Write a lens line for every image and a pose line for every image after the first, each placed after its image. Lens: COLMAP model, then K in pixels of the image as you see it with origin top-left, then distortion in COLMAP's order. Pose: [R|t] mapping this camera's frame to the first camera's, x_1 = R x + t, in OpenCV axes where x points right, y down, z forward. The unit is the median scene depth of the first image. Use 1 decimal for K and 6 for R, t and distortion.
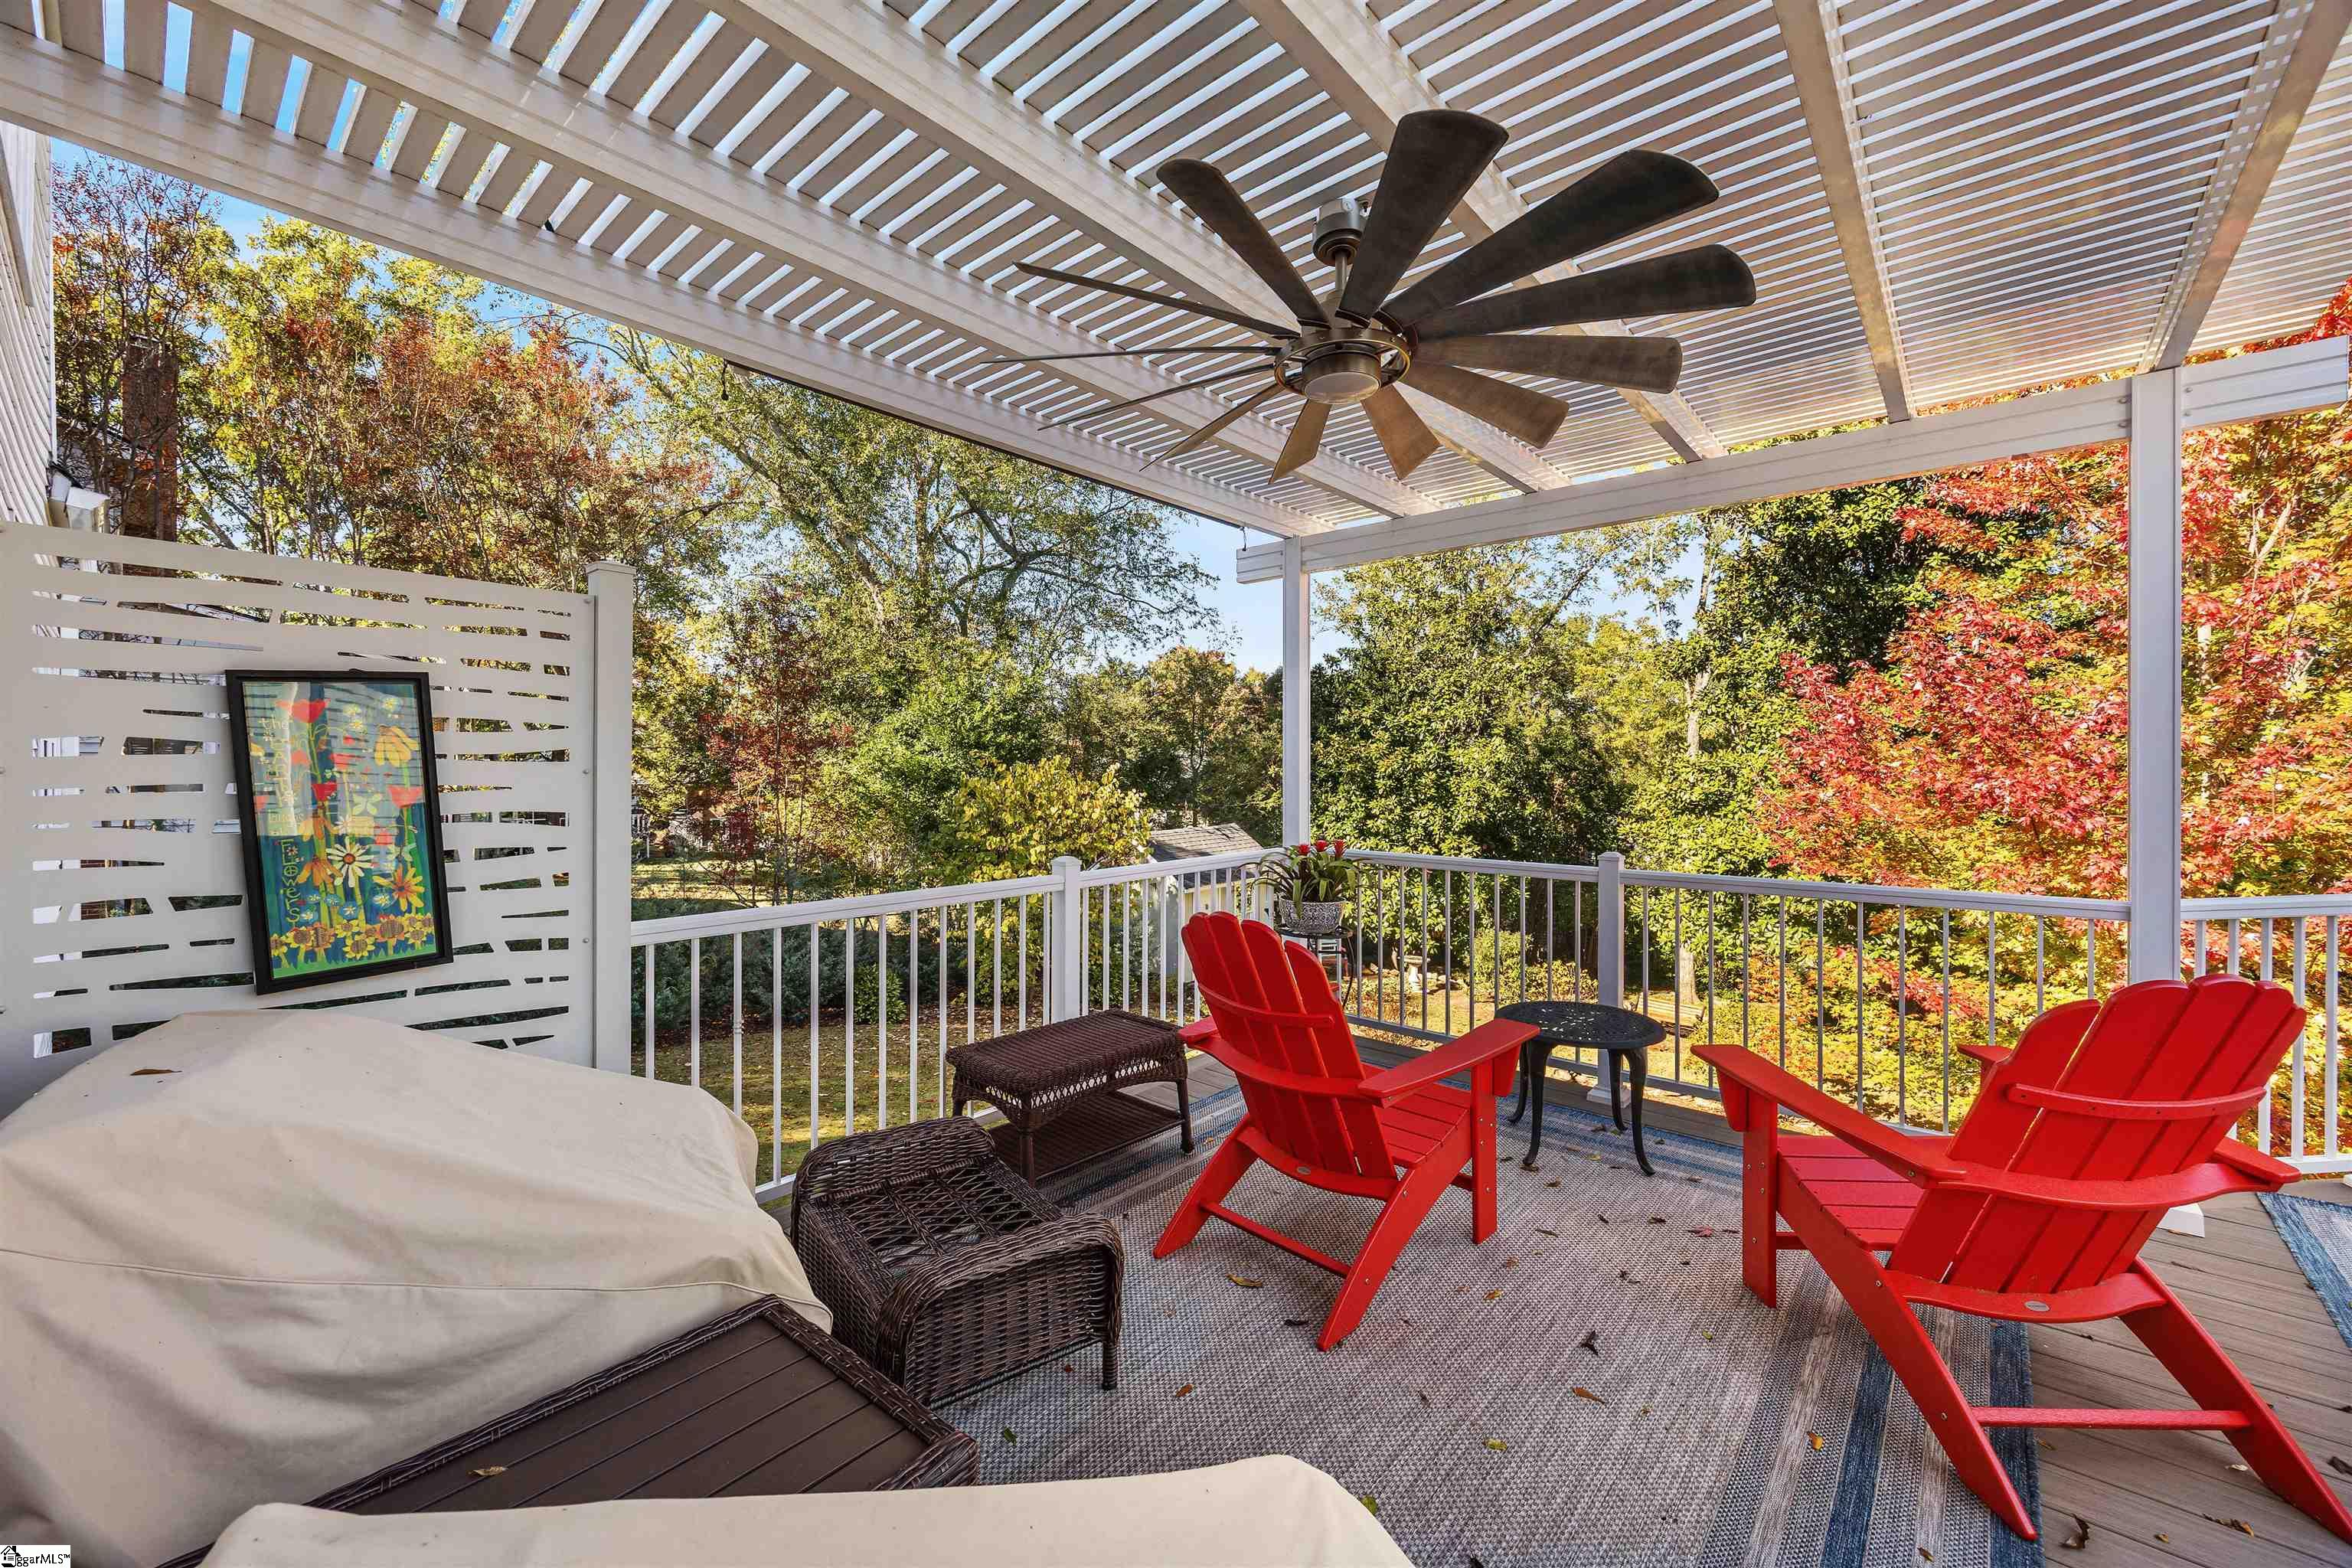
lens RADIAL K [[918.3, 0, 1125.3], [0, 918.3, 773.0], [0, 0, 1]] dist [-0.002544, -0.000002]
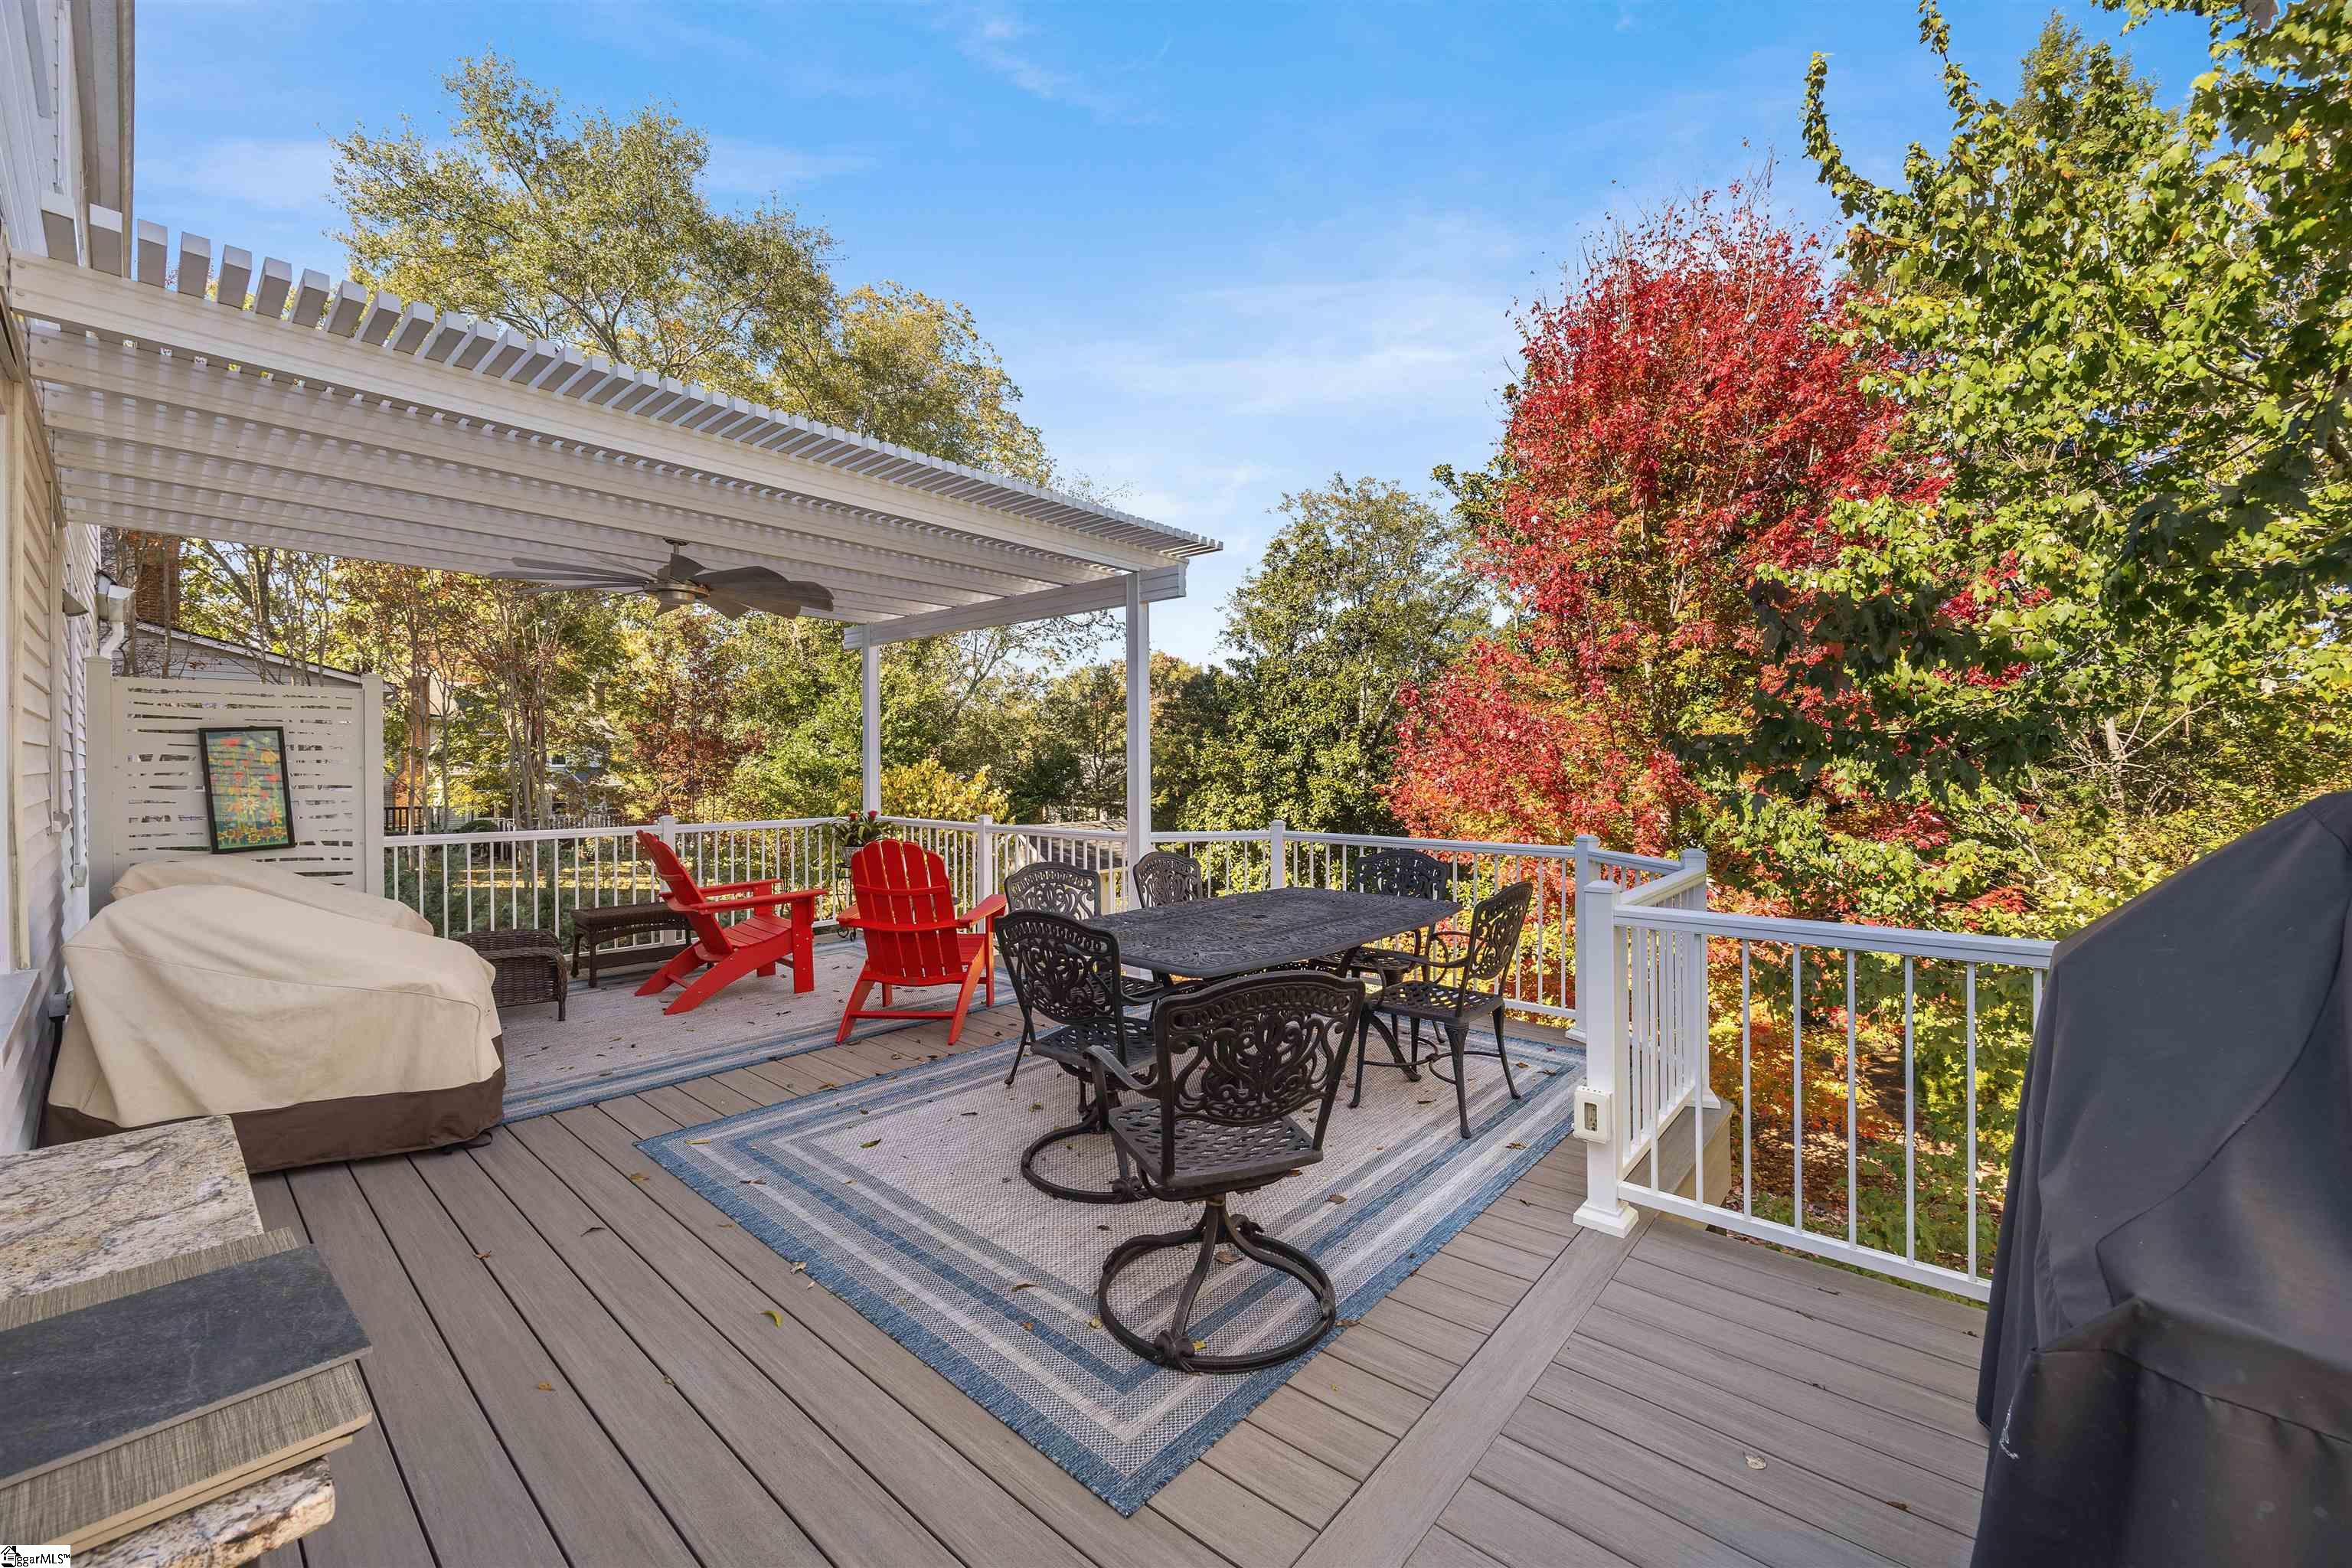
lens RADIAL K [[918.3, 0, 1114.2], [0, 918.3, 786.4], [0, 0, 1]] dist [-0.002544, -0.000002]
pose [[0.999941, -0.002243, -0.010628, 0.123910], [0.002383, 0.999910, 0.013214, 0.001874], [0.010597, -0.013238, 0.999856, -0.118385]]
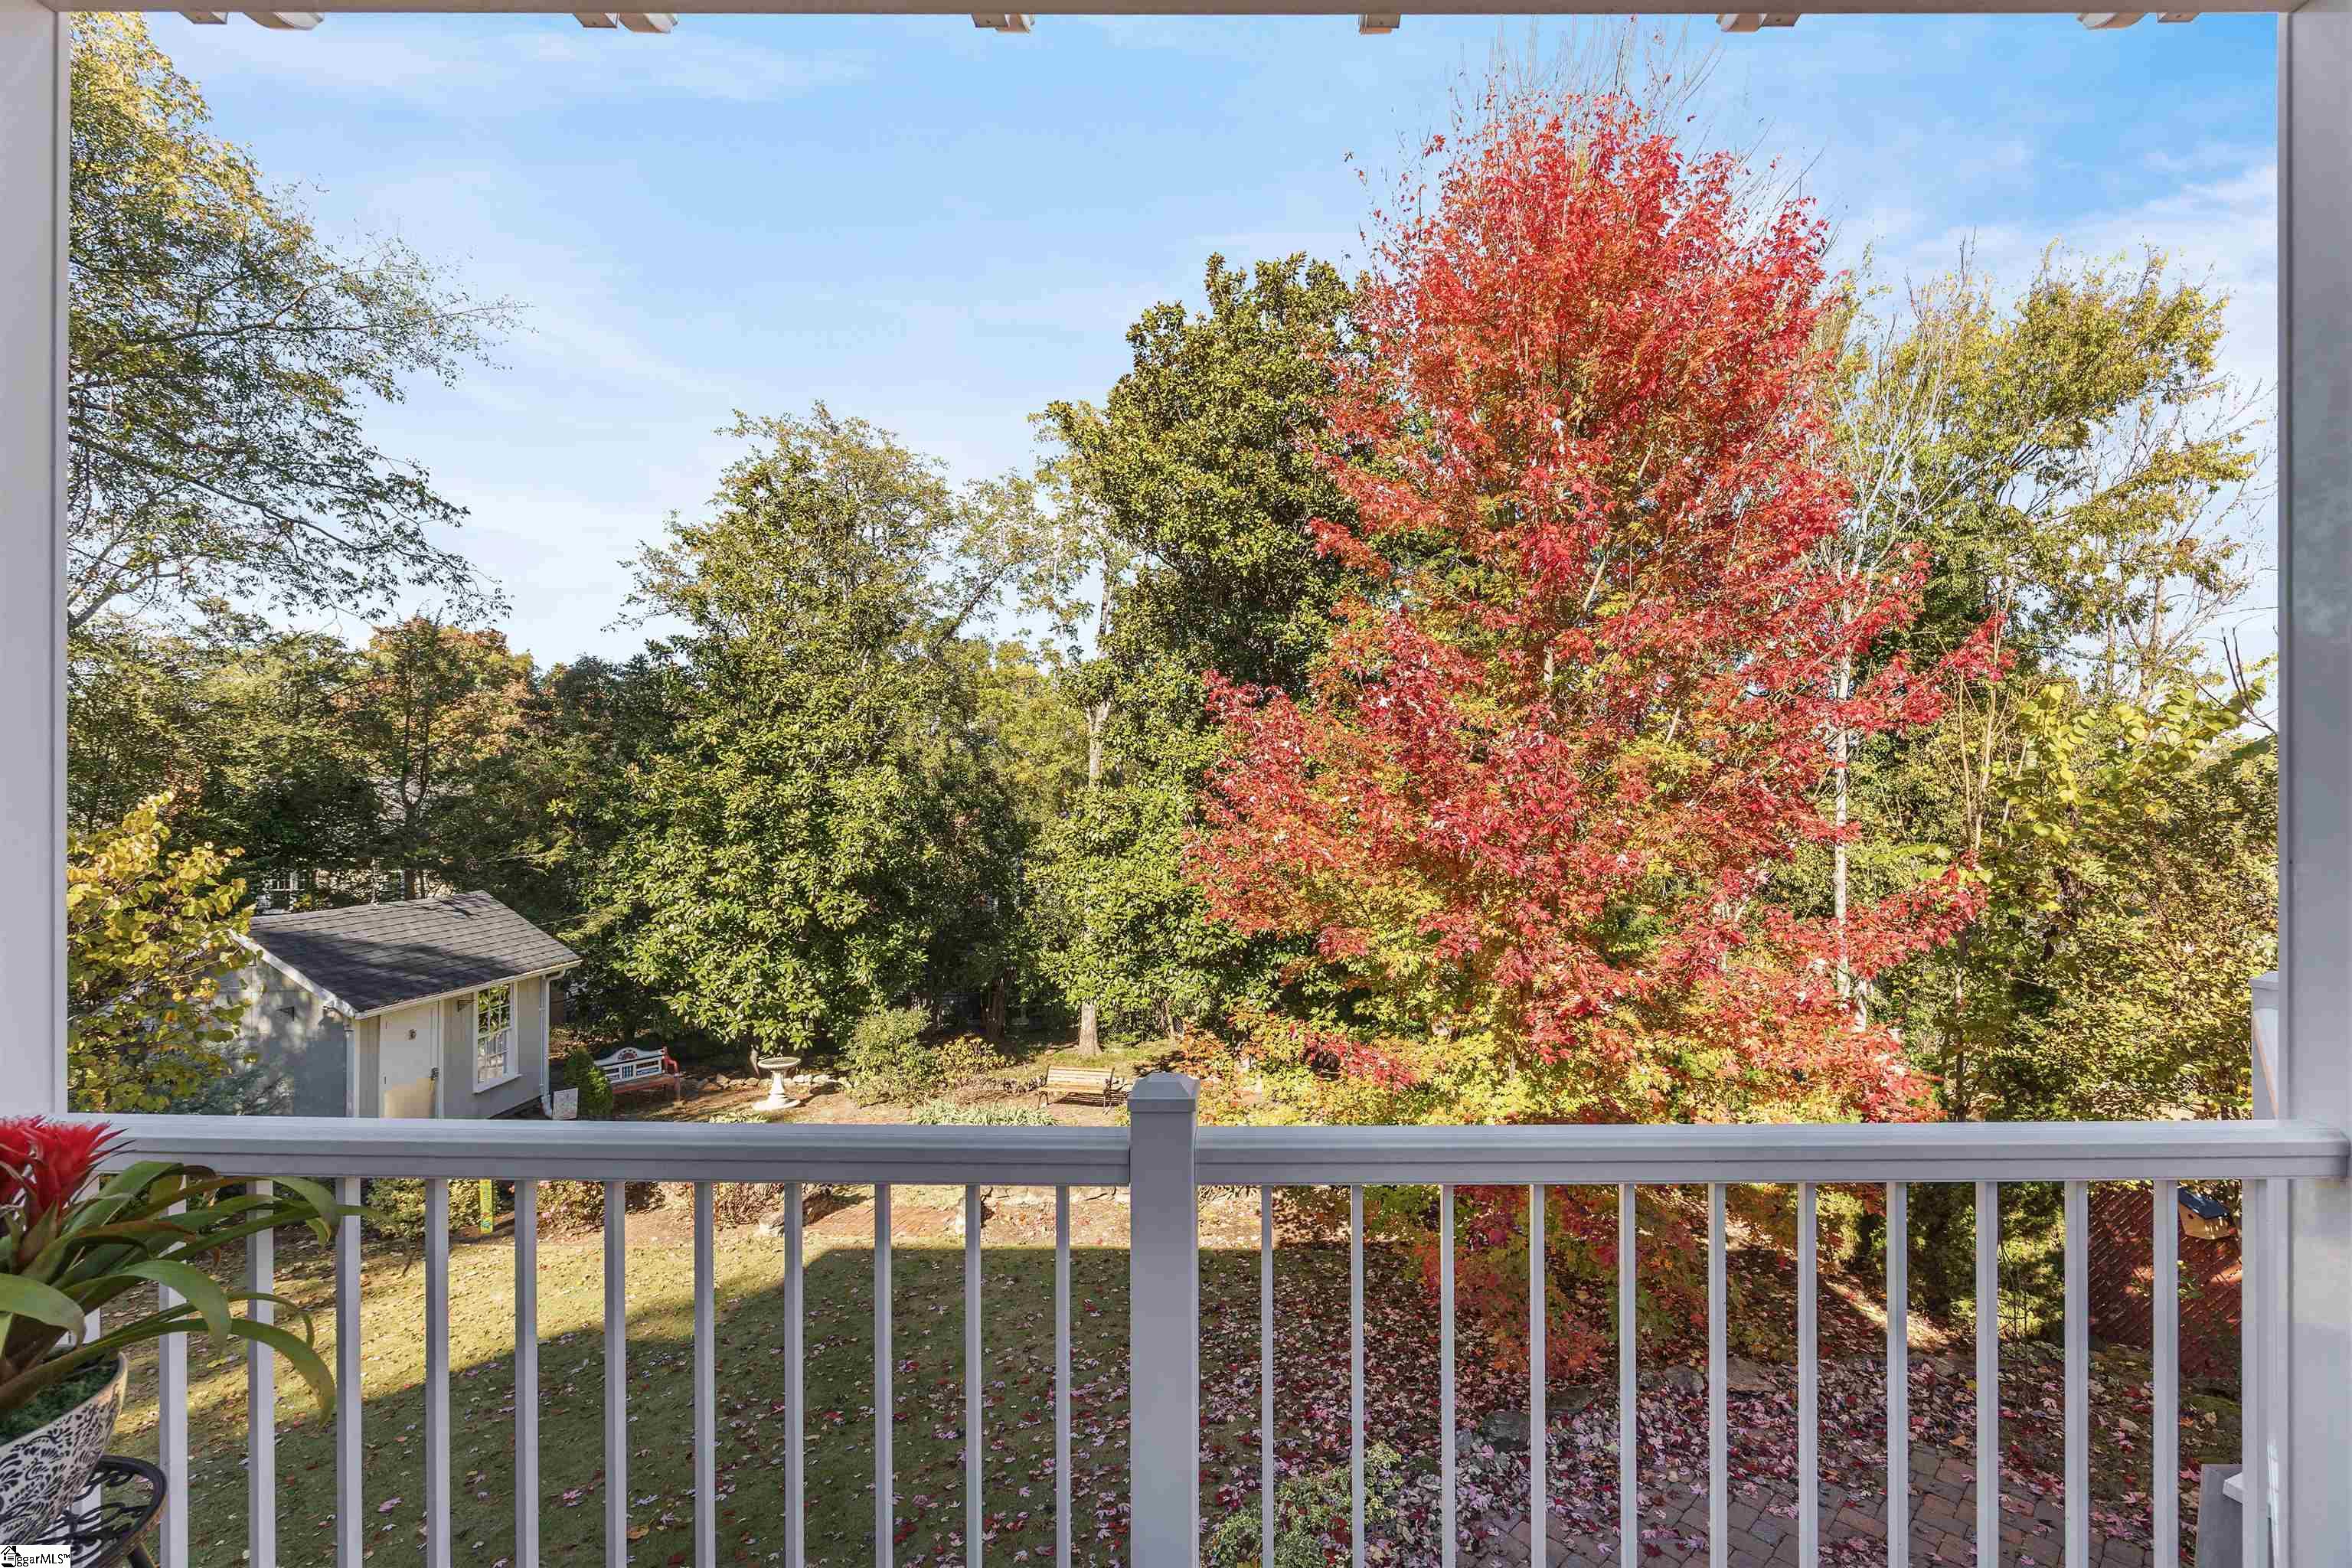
lens RADIAL K [[1045.6, 0, 1244.9], [0, 1045.6, 803.4], [0, 0, 1]] dist [0.010626, 0.000616]
pose [[0.759311, 0.002239, 0.650724, 0.046000], [0.002002, 0.999981, -0.005776, 0.000060], [-0.650725, 0.005689, 0.759292, 0.103507]]
